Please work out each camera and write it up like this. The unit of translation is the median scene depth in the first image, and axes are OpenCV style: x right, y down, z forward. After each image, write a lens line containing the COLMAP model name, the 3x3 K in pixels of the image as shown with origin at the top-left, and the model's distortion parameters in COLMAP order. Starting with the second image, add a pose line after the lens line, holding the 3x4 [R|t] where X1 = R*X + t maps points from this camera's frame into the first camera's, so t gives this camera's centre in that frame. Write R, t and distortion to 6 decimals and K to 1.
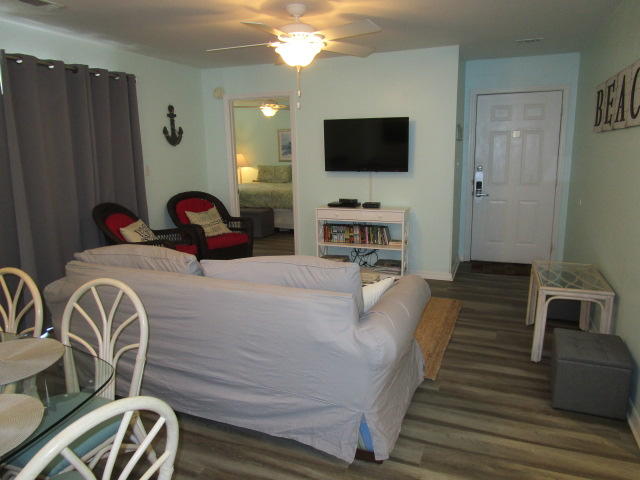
lens RADIAL K [[454.5, 0, 305.7], [0, 454.5, 236.7], [0, 0, 1]] dist [-0.019298, -0.000247]
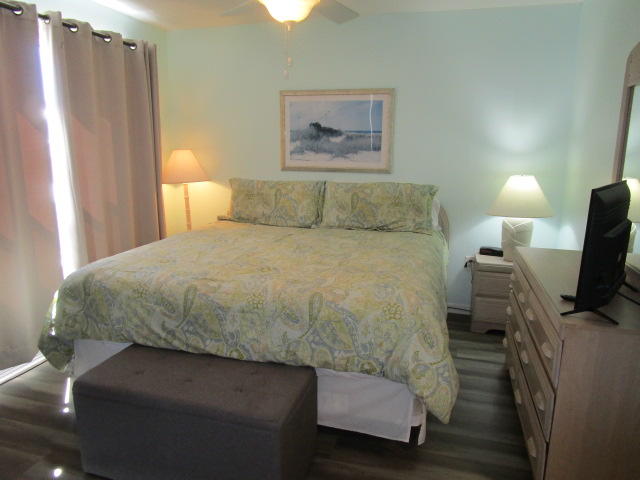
lens RADIAL K [[454.5, 0, 305.7], [0, 454.5, 236.7], [0, 0, 1]] dist [-0.019298, -0.000247]
pose [[0.993884, 0.004564, 0.110335, -0.085208], [-0.004549, 0.999990, -0.000385, -0.108302], [-0.110336, -0.000119, 0.993894, 0.607676]]
